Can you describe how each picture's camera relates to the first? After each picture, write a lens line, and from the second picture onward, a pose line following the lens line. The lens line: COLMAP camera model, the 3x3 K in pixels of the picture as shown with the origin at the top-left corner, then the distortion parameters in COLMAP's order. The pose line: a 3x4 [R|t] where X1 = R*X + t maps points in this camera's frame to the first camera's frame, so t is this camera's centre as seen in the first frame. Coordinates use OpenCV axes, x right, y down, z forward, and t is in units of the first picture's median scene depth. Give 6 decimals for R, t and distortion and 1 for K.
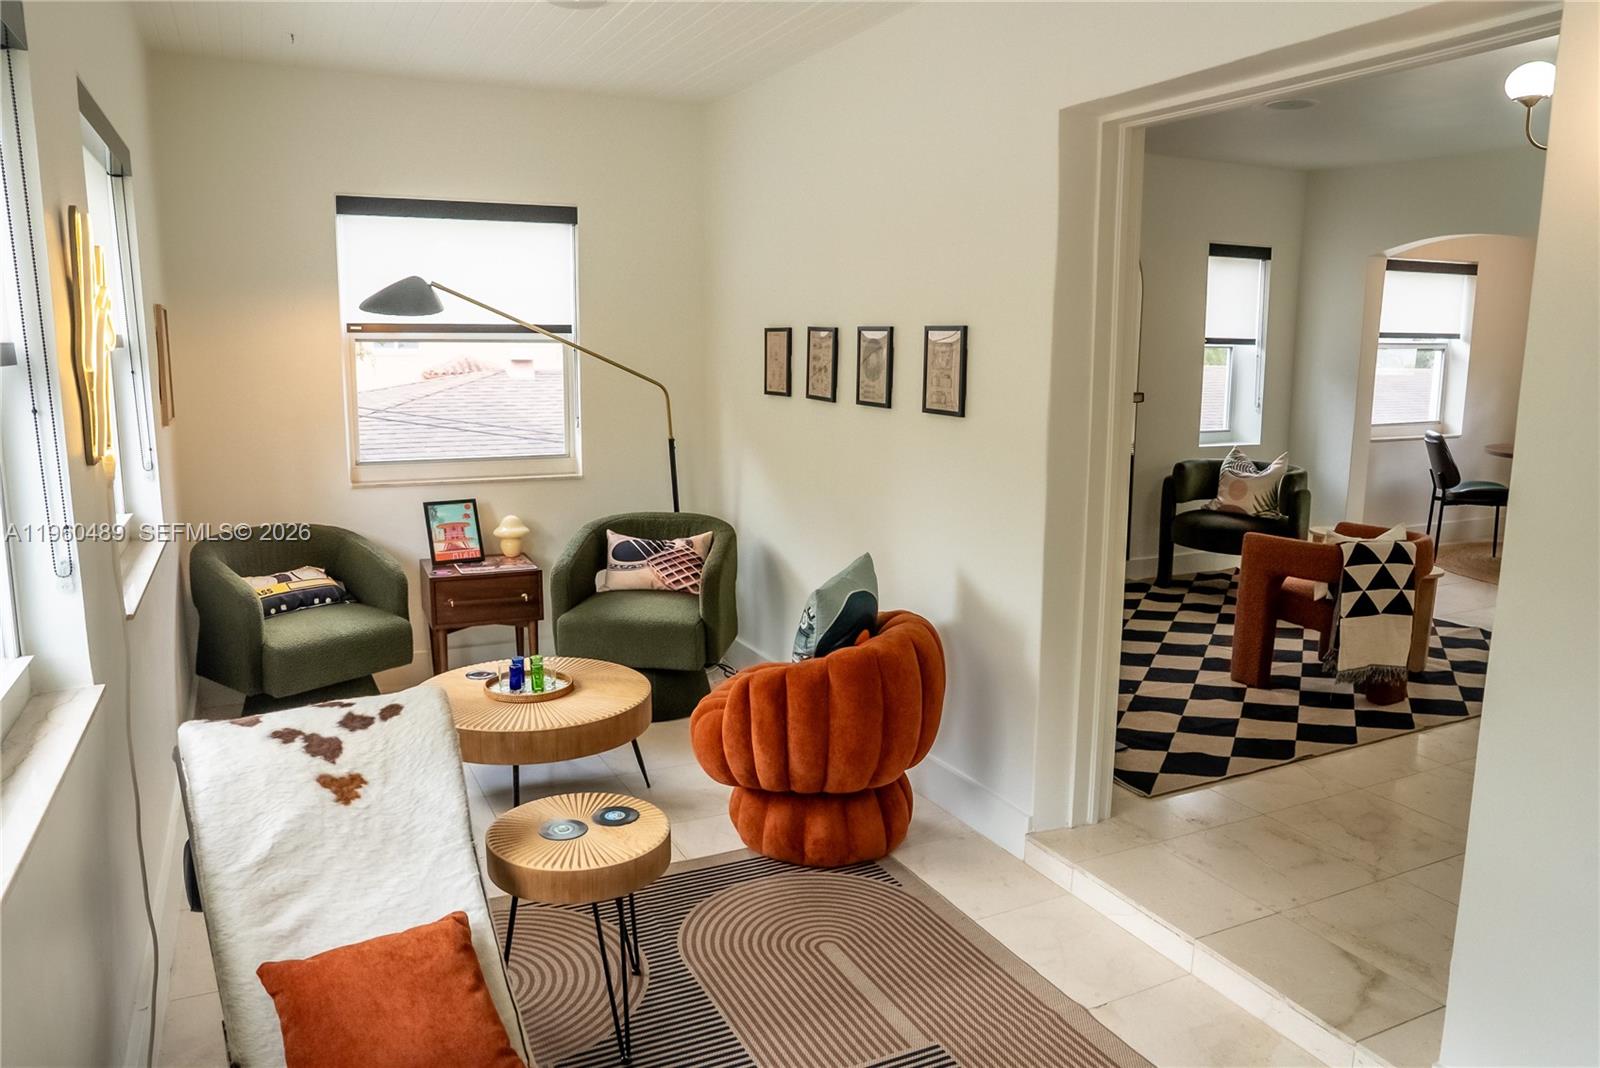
lens RADIAL K [[1135.6, 0, 800.0], [0, 1135.6, 534.0], [0, 0, 1]] dist [-0.005992, -0.000952]
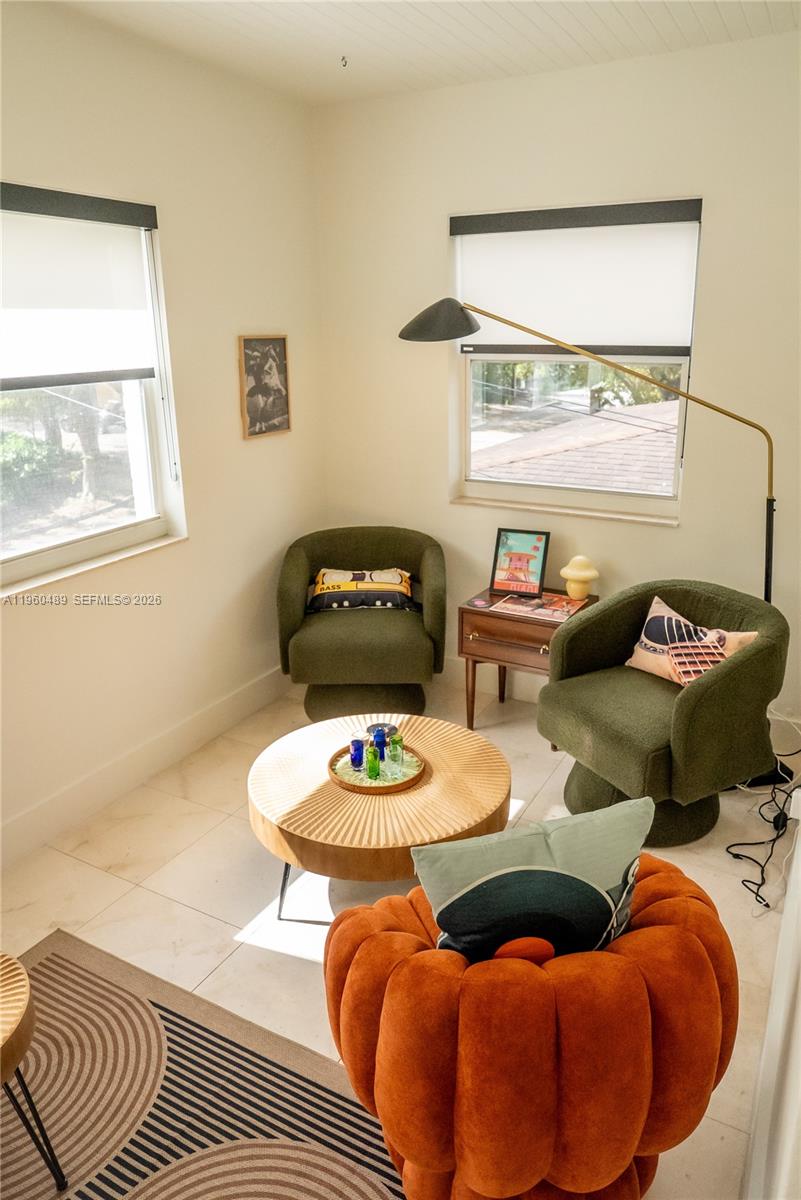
lens RADIAL K [[839.1, 0, 400.5], [0, 839.1, 600.0], [0, 0, 1]] dist [-0.069374, -0.000513]
pose [[0.584238, 0.238443, -0.775765, 0.203256], [-0.128985, 0.970998, 0.201311, -0.102626], [0.801267, -0.017551, 0.598049, 0.486070]]
